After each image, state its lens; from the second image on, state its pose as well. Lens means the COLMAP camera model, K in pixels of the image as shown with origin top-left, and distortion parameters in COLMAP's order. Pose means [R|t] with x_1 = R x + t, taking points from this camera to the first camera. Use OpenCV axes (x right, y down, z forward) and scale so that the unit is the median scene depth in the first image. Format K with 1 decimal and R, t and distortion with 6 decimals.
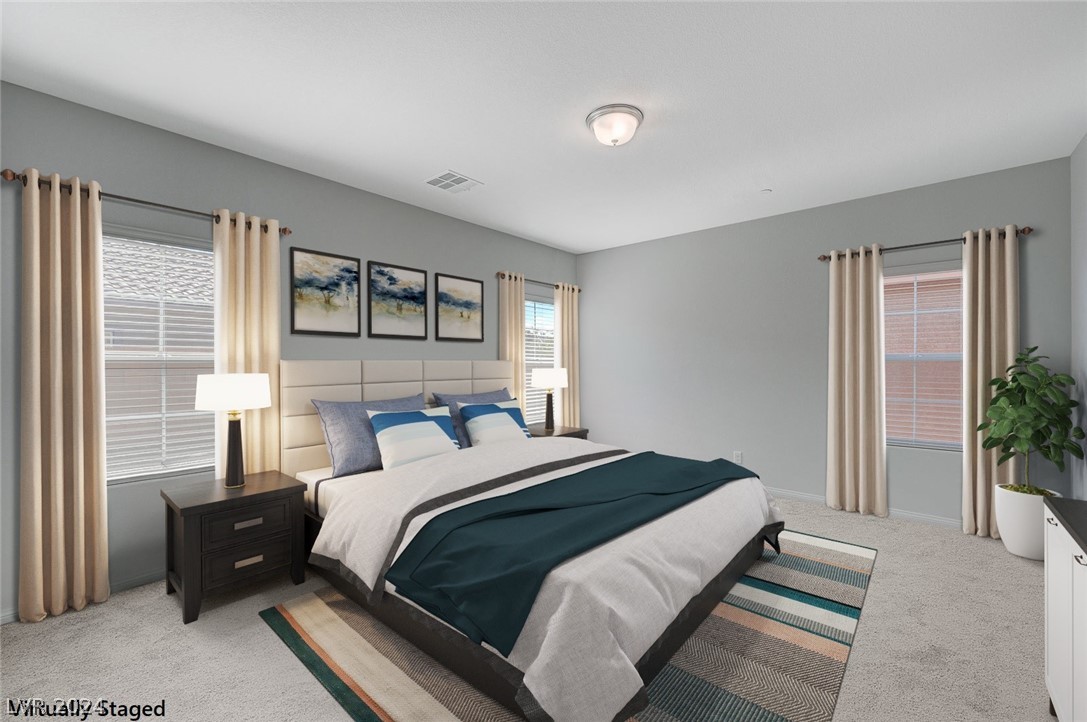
lens RADIAL K [[441.5, 0, 541.4], [0, 441.5, 366.5], [0, 0, 1]] dist [-0.025195, -0.000100]
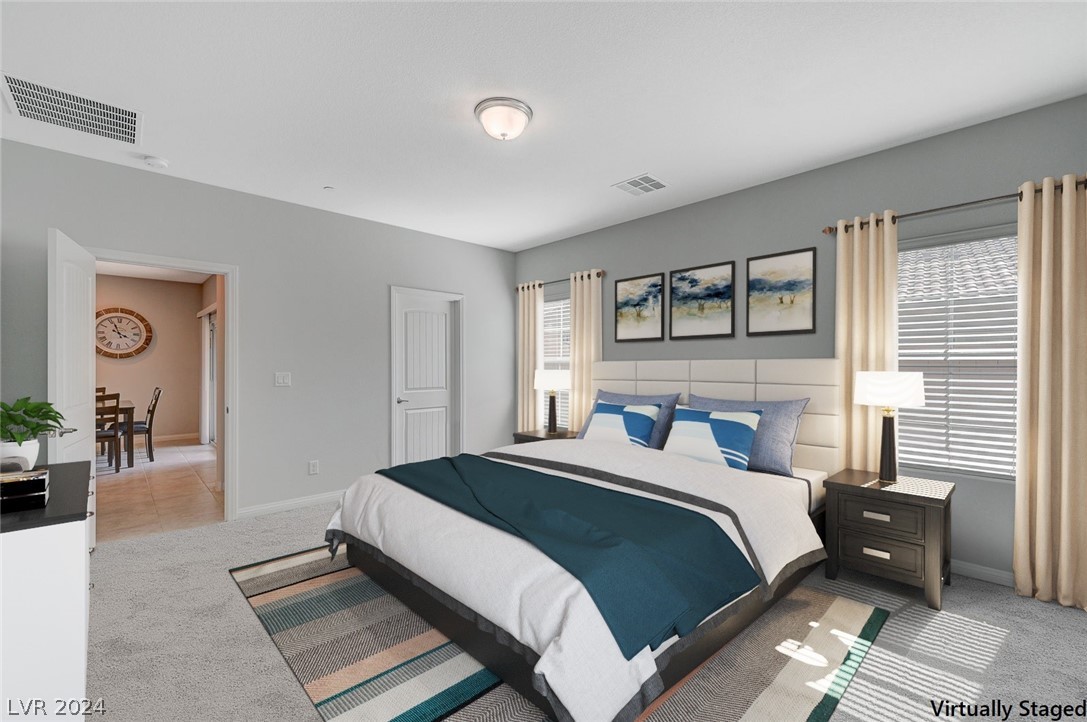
lens RADIAL K [[464.3, 0, 540.7], [0, 464.3, 363.8], [0, 0, 1]] dist [0.012035, 0.000058]
pose [[-0.089710, 0.004998, -0.995955, 0.825789], [0.001778, 0.999987, 0.004858, -0.013210], [0.995966, -0.001335, -0.089717, 0.791141]]
